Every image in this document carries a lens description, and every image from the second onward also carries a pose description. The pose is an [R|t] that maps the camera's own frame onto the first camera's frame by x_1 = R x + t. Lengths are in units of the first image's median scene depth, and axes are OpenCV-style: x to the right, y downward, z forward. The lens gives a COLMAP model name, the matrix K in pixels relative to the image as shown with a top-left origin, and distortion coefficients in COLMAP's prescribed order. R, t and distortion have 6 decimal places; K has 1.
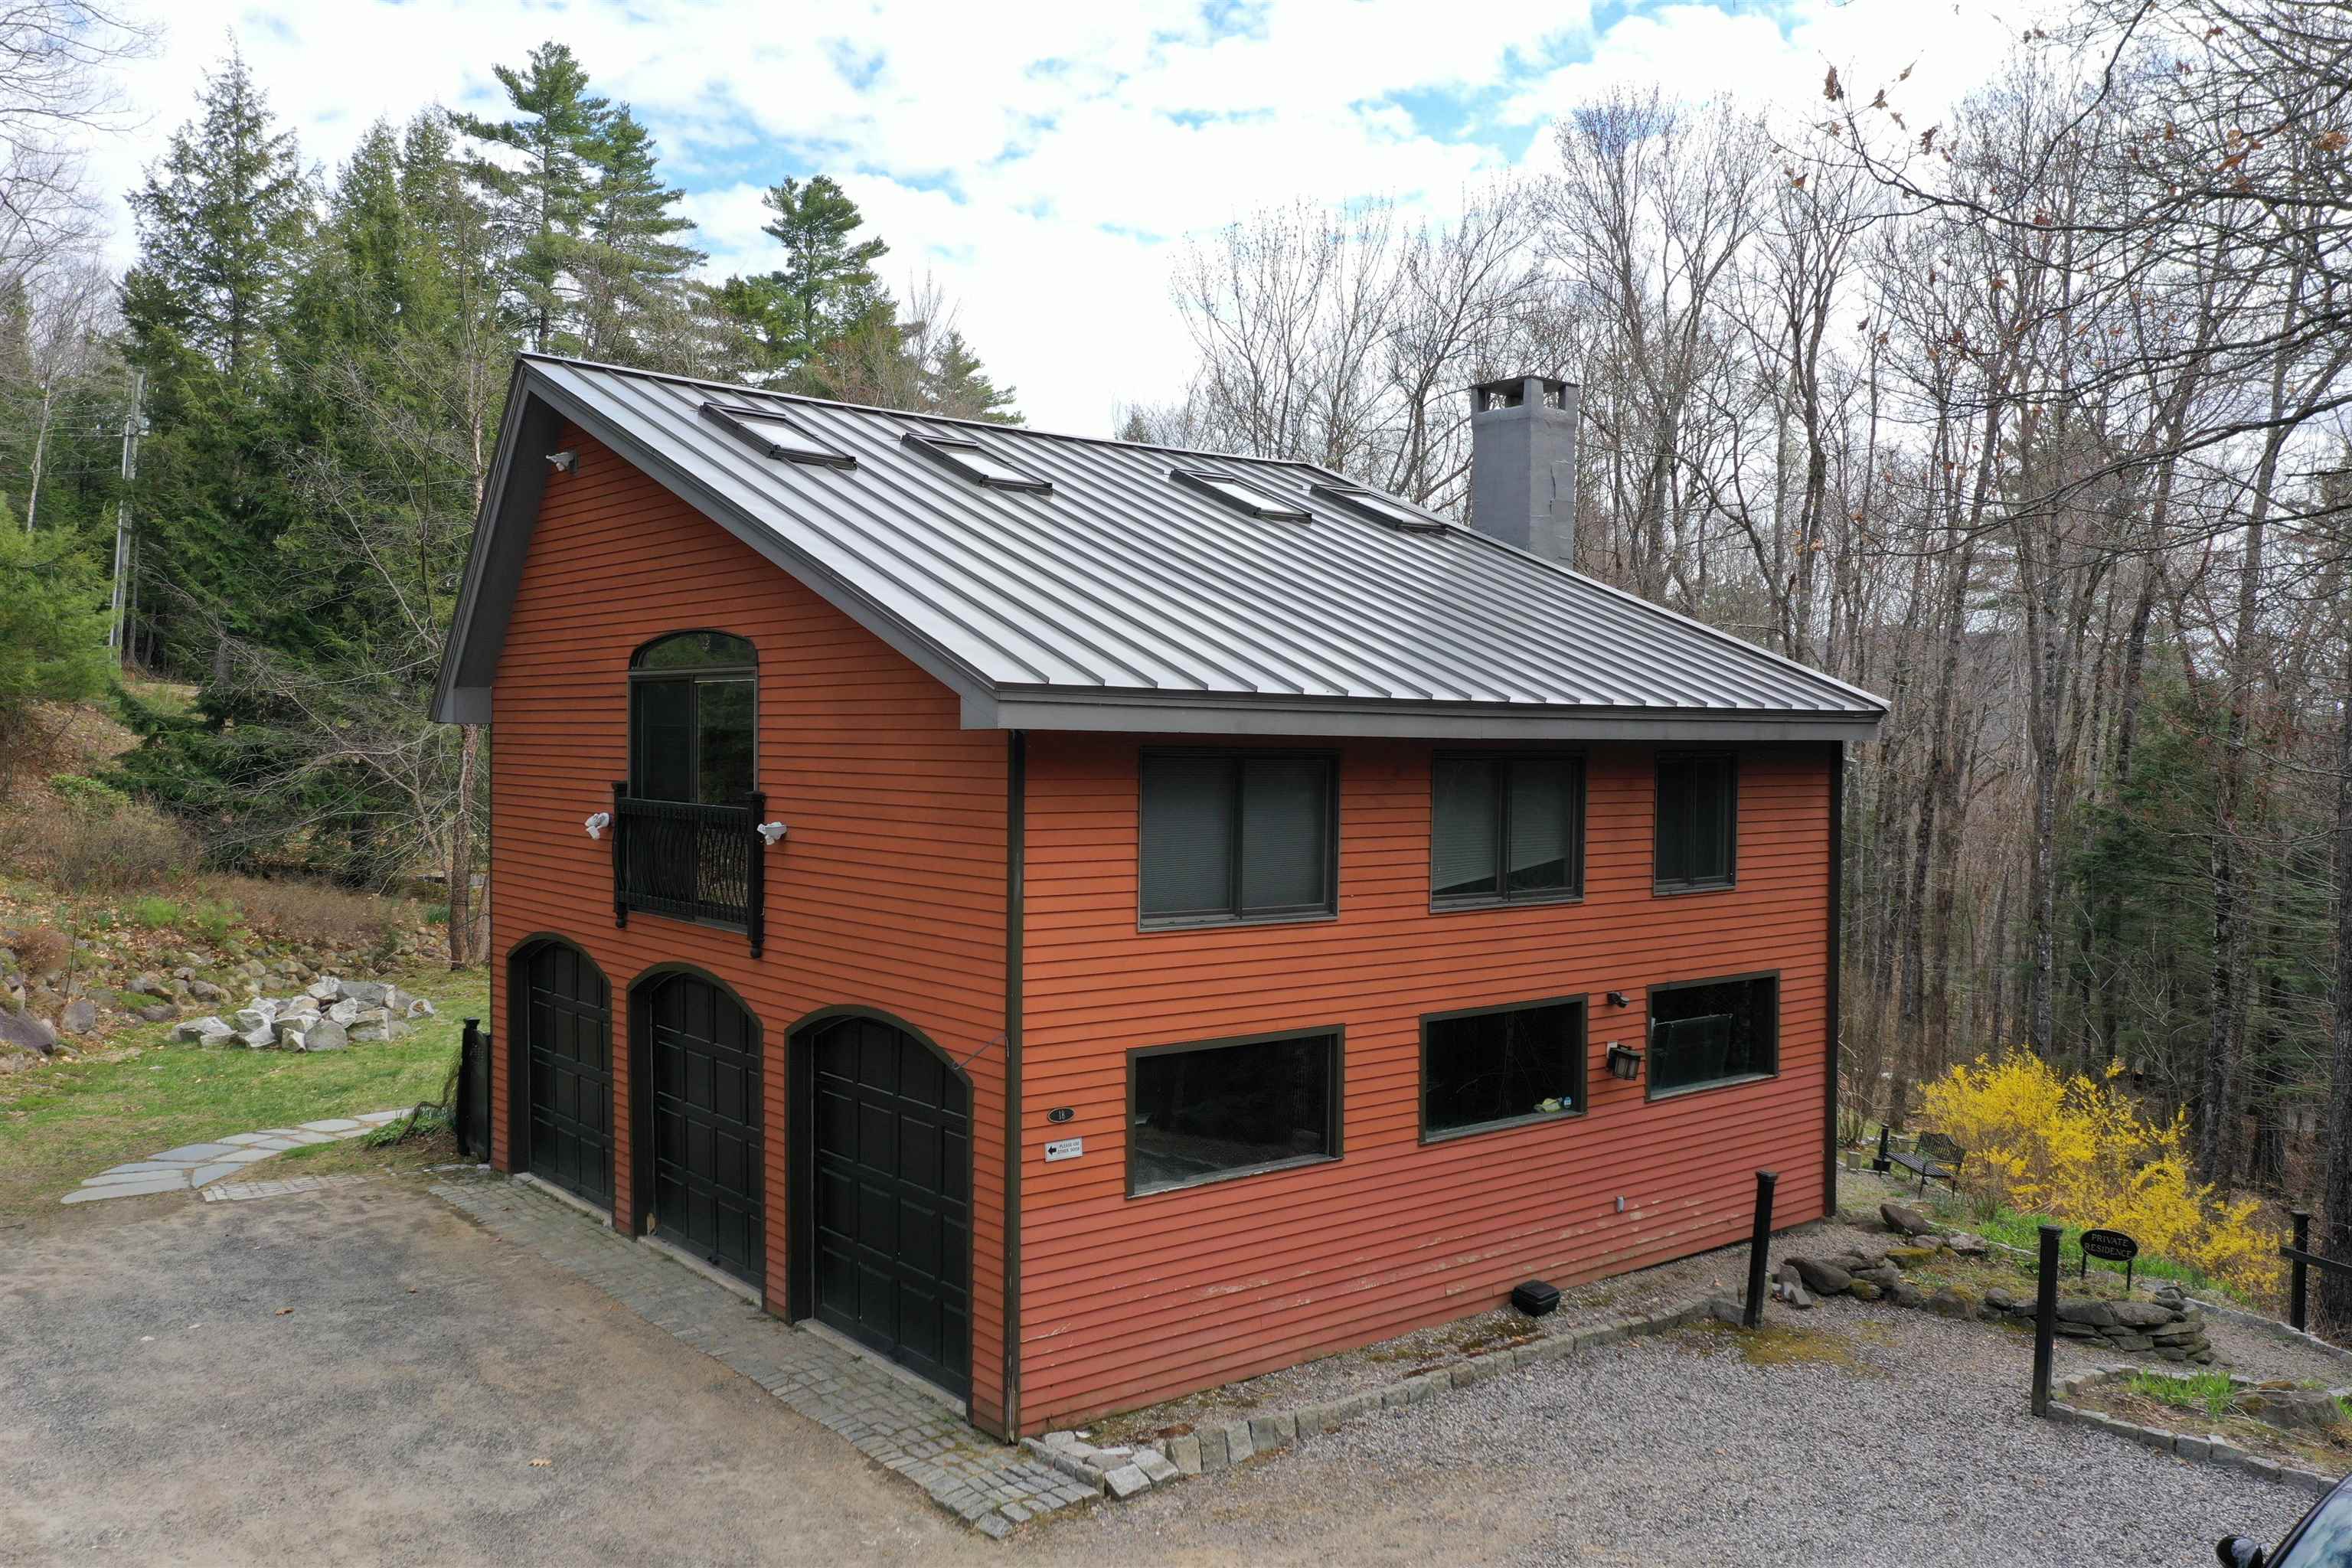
lens RADIAL K [[1838.9, 0, 1172.5], [0, 1838.9, 791.4], [0, 0, 1]] dist [0.002545, 0.010530]
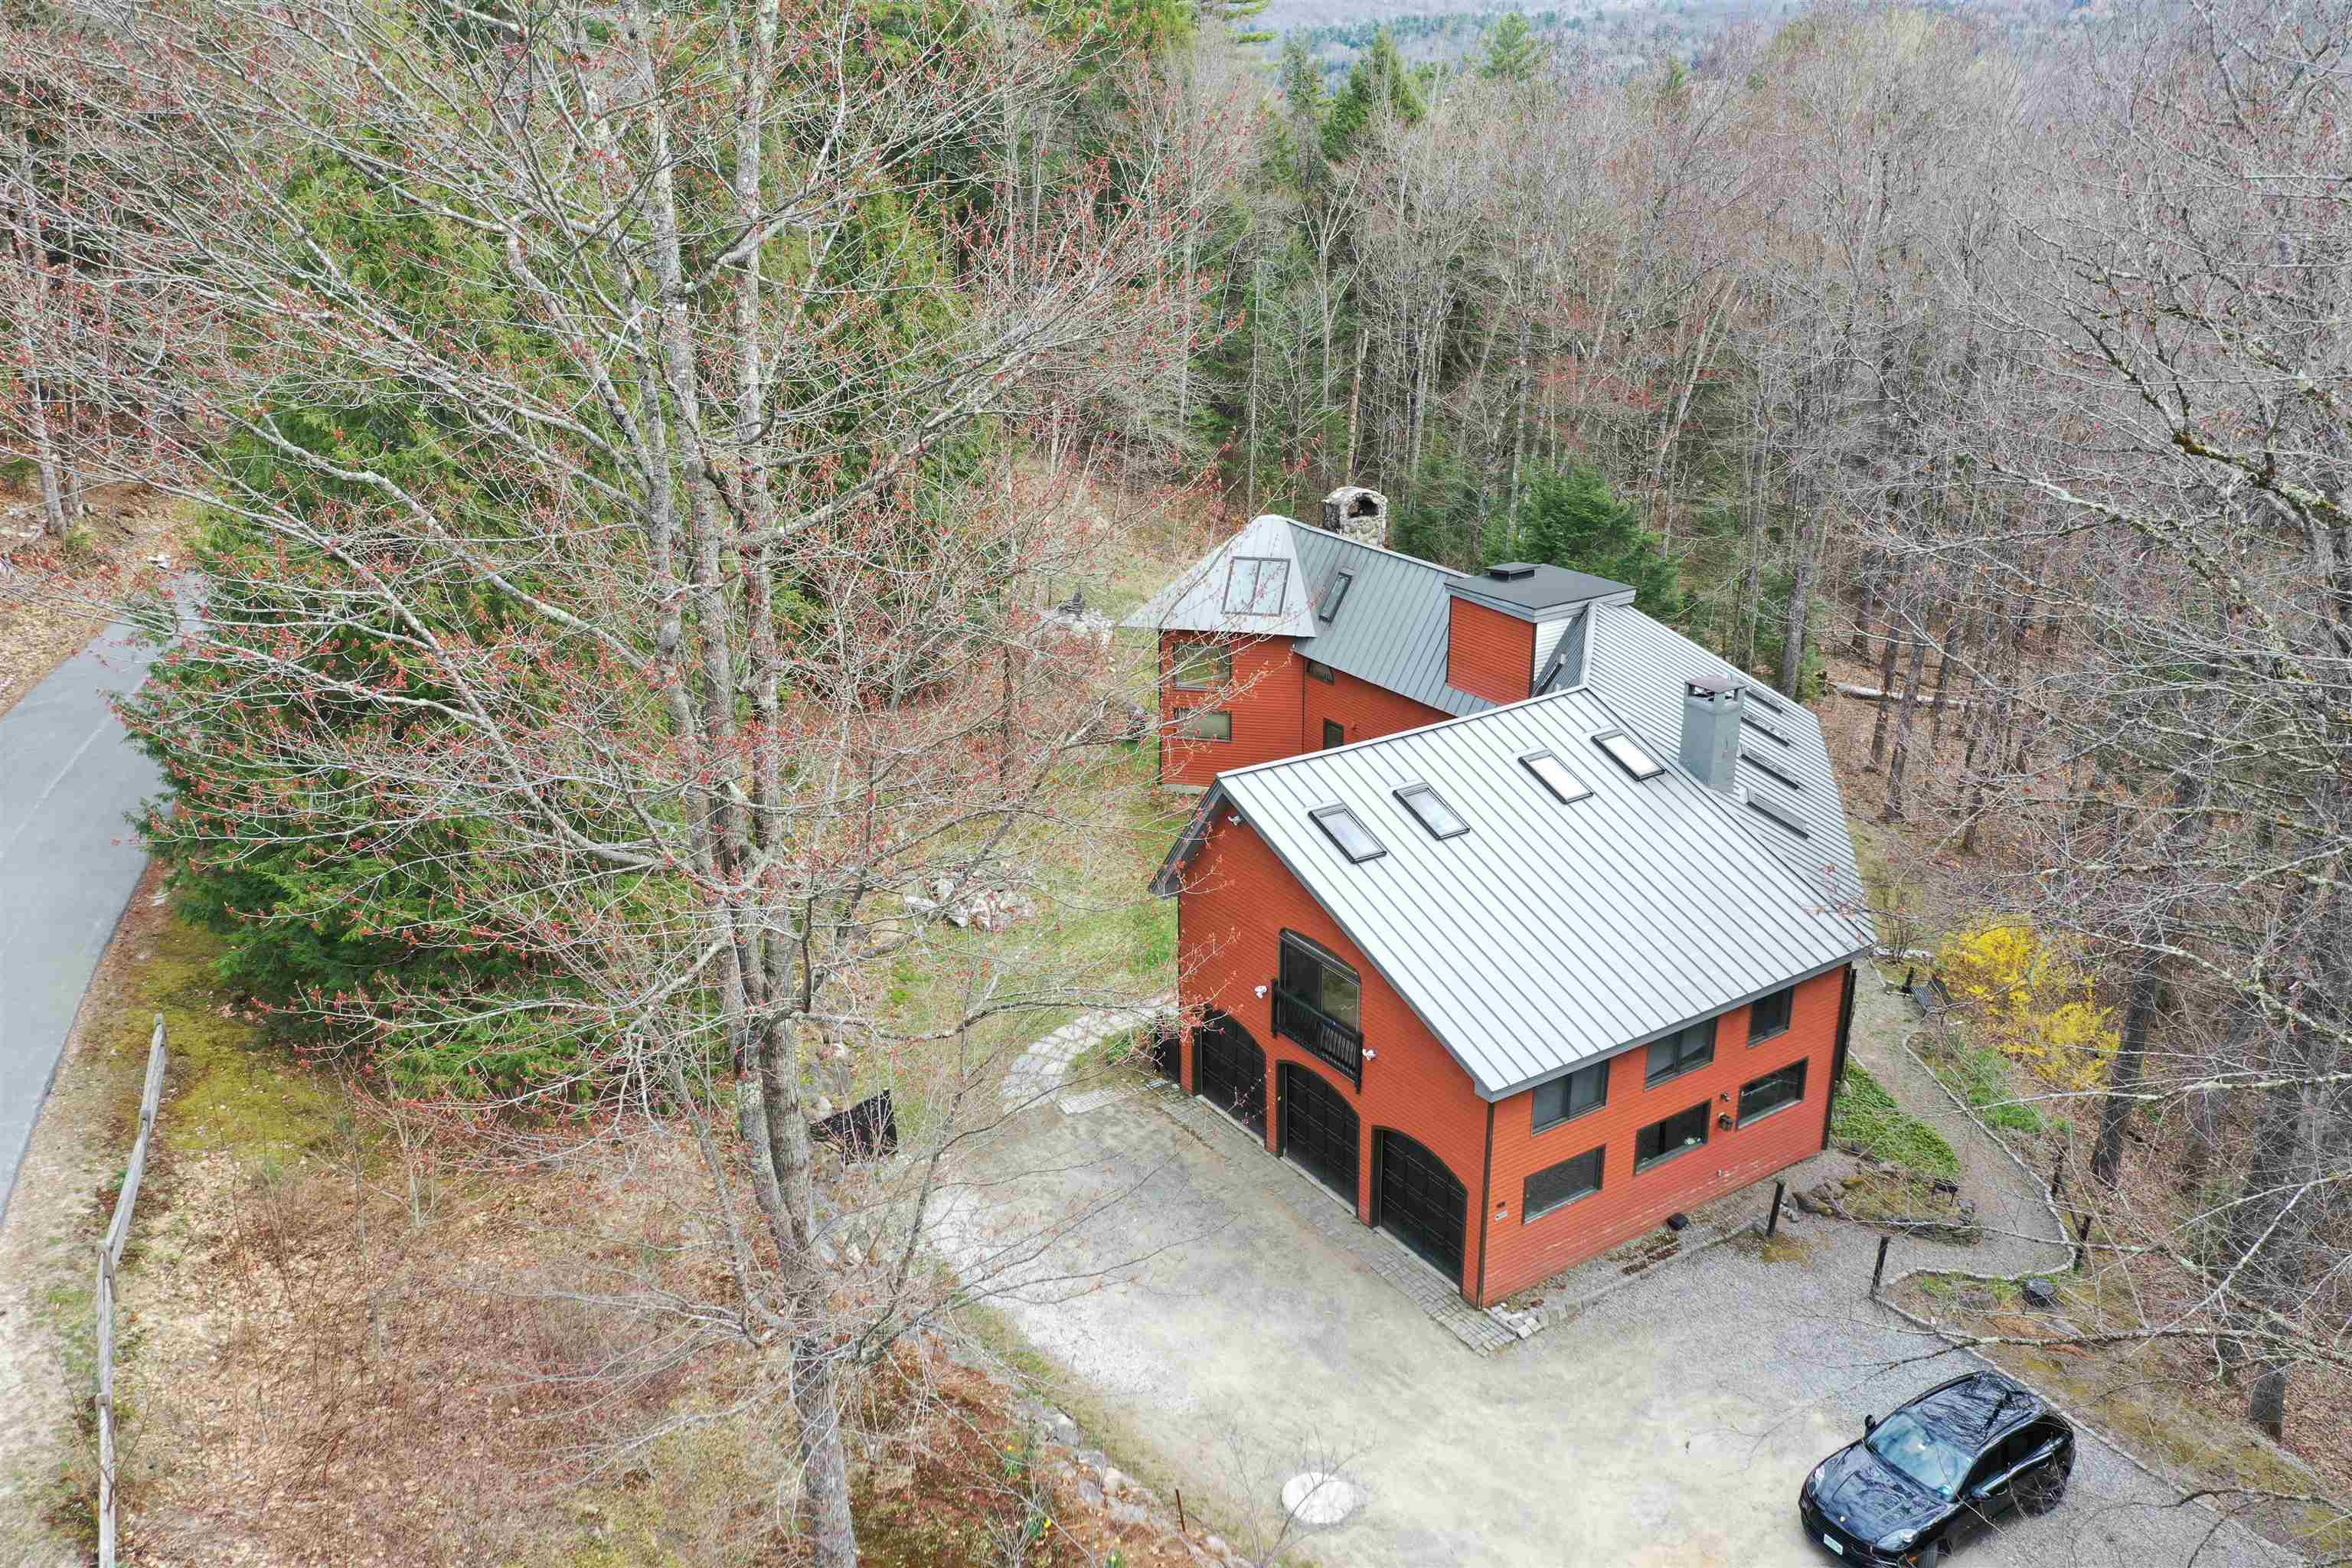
lens RADIAL K [[1838.9, 0, 1171.0], [0, 1838.9, 794.0], [0, 0, 1]] dist [0.002545, 0.010530]
pose [[0.995185, 0.016425, -0.096627, -0.244738], [0.016720, 0.942959, 0.332488, -1.090752], [0.096577, -0.332503, 0.938144, -1.161336]]
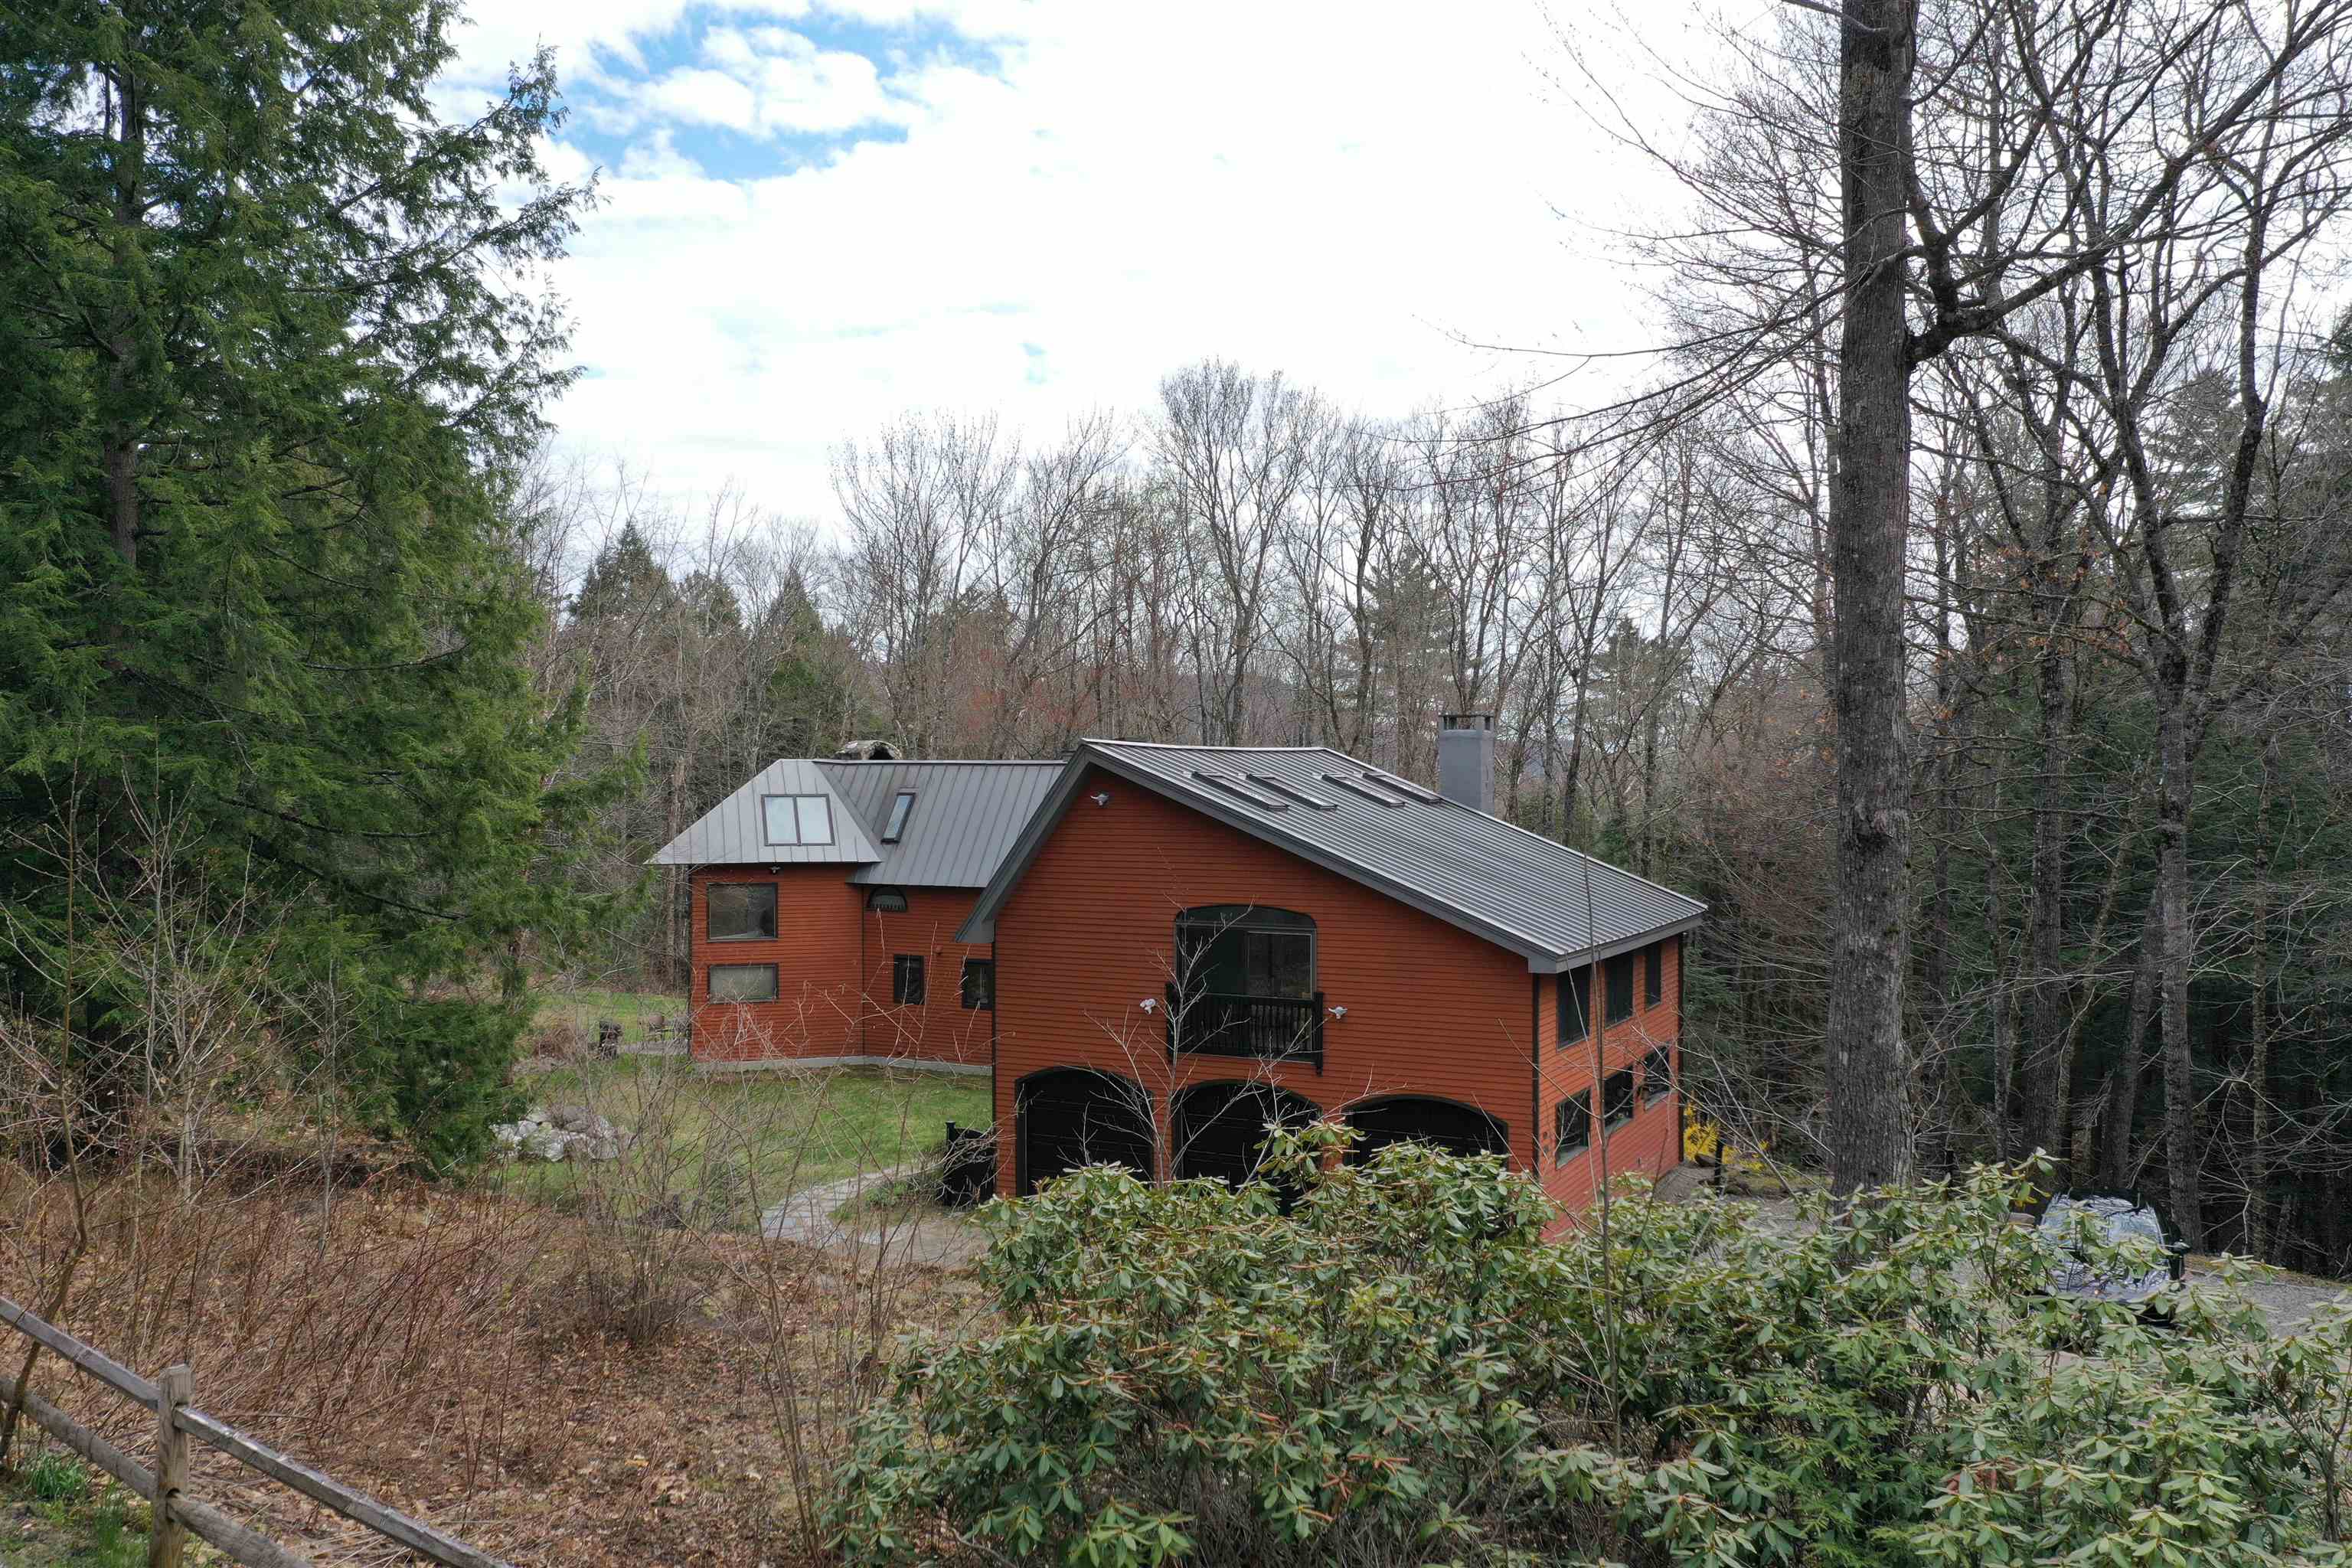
lens RADIAL K [[1838.9, 0, 1193.7], [0, 1838.9, 785.1], [0, 0, 1]] dist [0.002545, 0.010530]
pose [[0.914800, -0.011975, 0.403730, -1.161795], [0.020380, 0.999656, -0.016529, -0.195224], [-0.403393, 0.023349, 0.914729, -0.788861]]
